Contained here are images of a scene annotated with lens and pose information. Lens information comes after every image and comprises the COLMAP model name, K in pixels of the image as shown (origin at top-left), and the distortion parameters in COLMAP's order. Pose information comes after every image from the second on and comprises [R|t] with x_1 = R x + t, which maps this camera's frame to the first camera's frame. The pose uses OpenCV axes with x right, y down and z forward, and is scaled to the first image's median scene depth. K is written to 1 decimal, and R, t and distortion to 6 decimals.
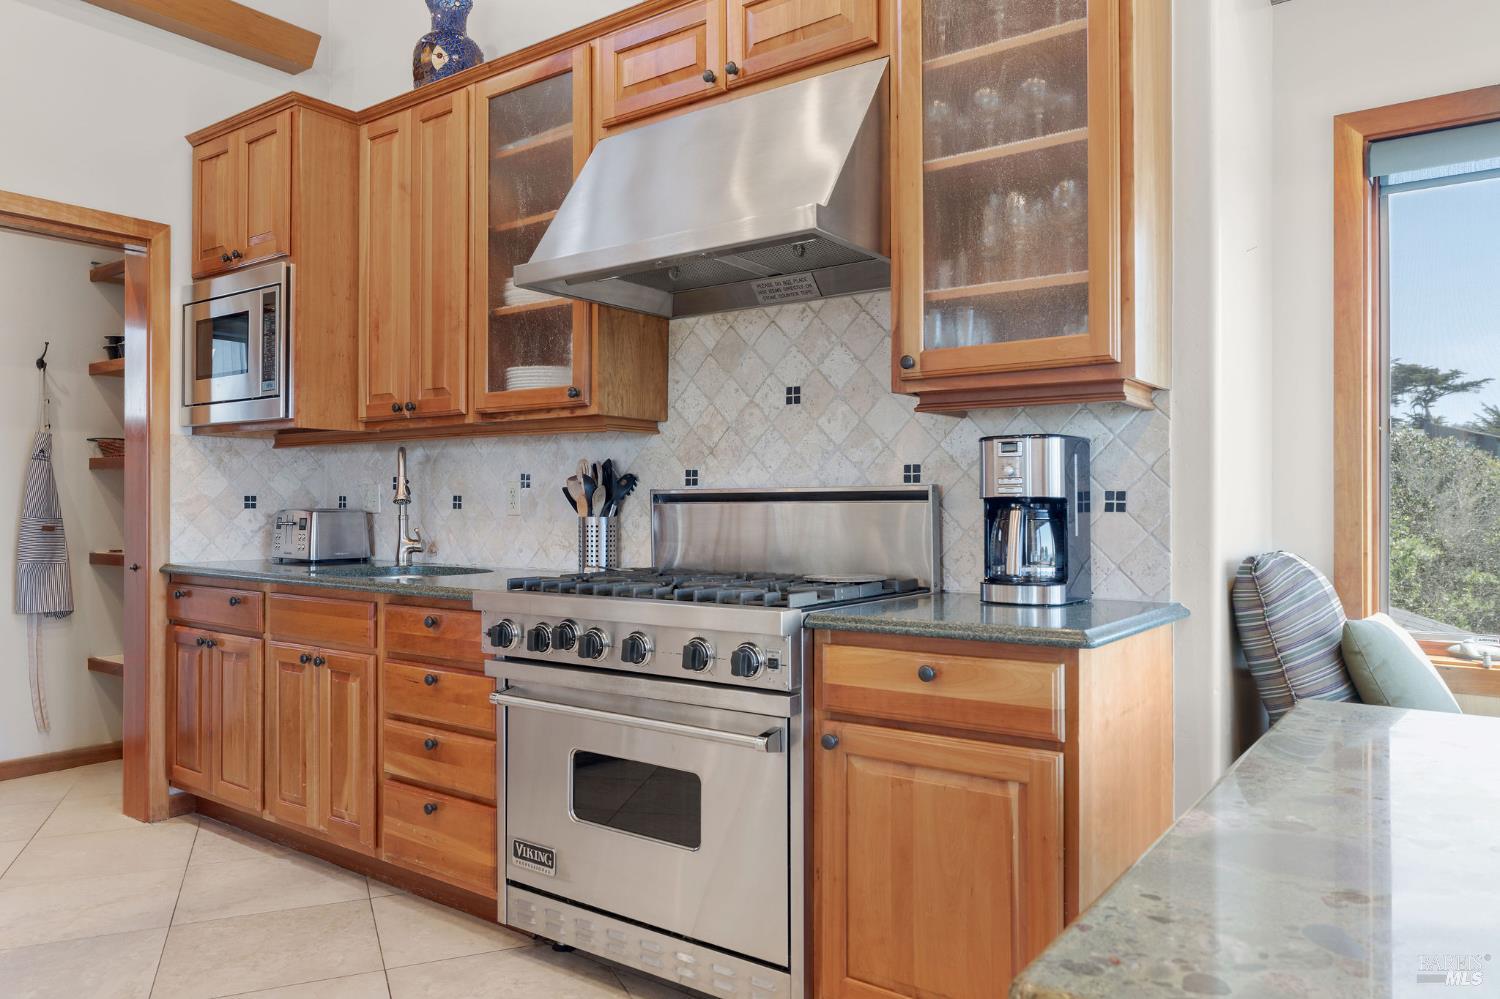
lens RADIAL K [[1035.5, 0, 750.0], [0, 1035.5, 499.5], [0, 0, 1]] dist [-0.001223, -0.000163]
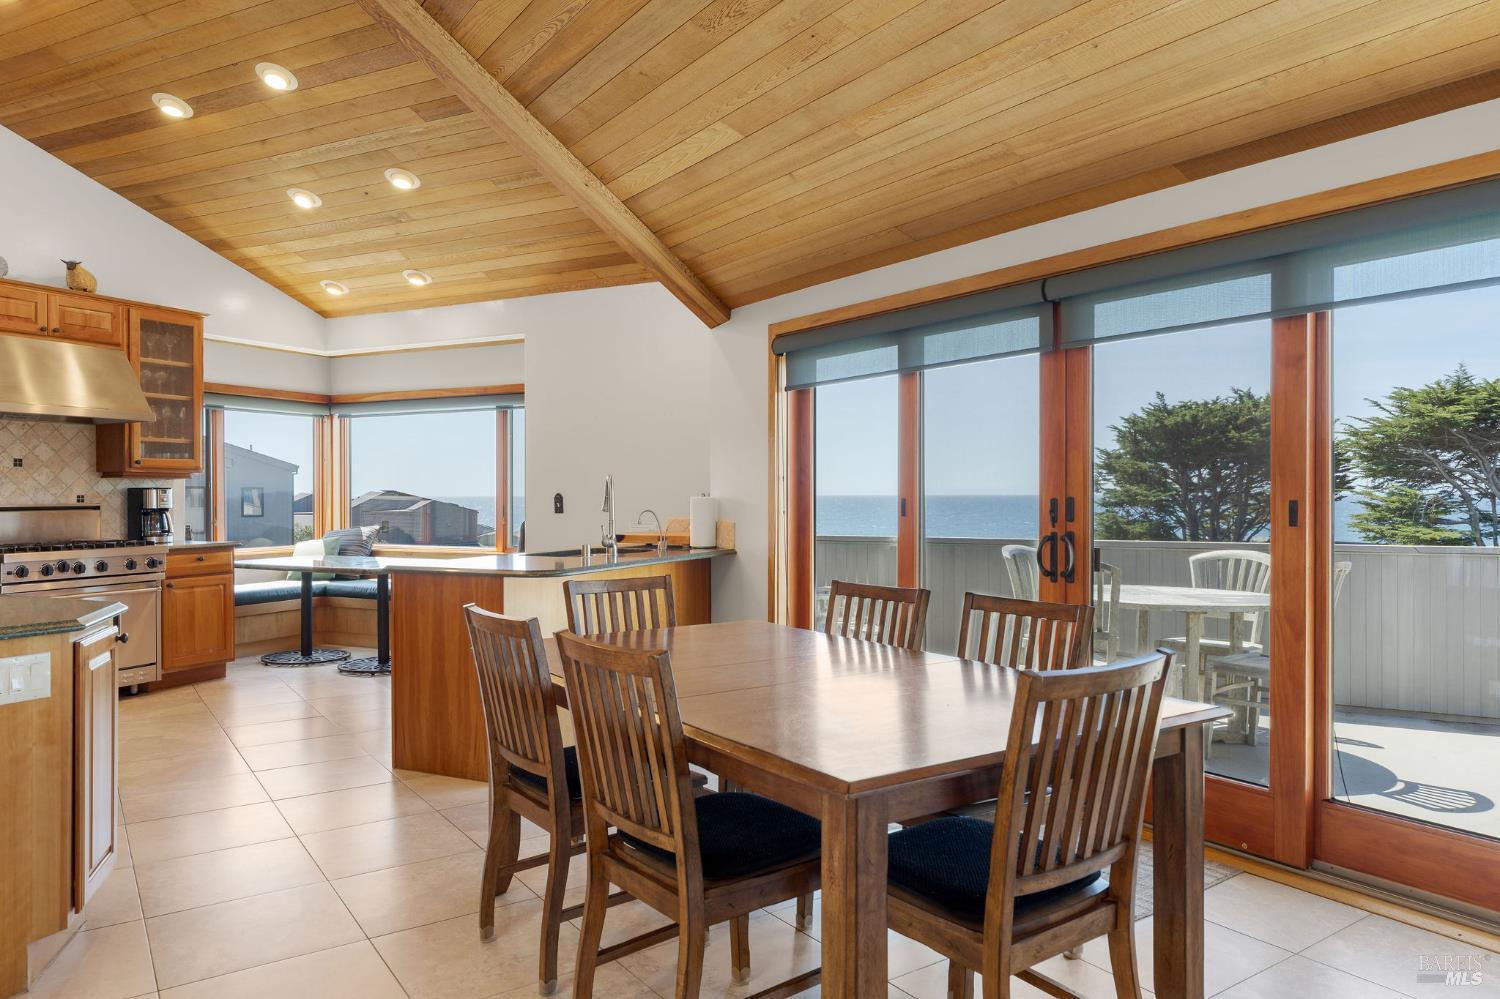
lens RADIAL K [[963.8, 0, 750.0], [0, 963.8, 499.5], [0, 0, 1]] dist [0.000193, 0.000071]
pose [[-0.196047, -0.003553, 0.980588, -2.424423], [-0.001411, 0.999993, 0.003341, -0.033227], [-0.980594, -0.000729, -0.196050, -0.130503]]
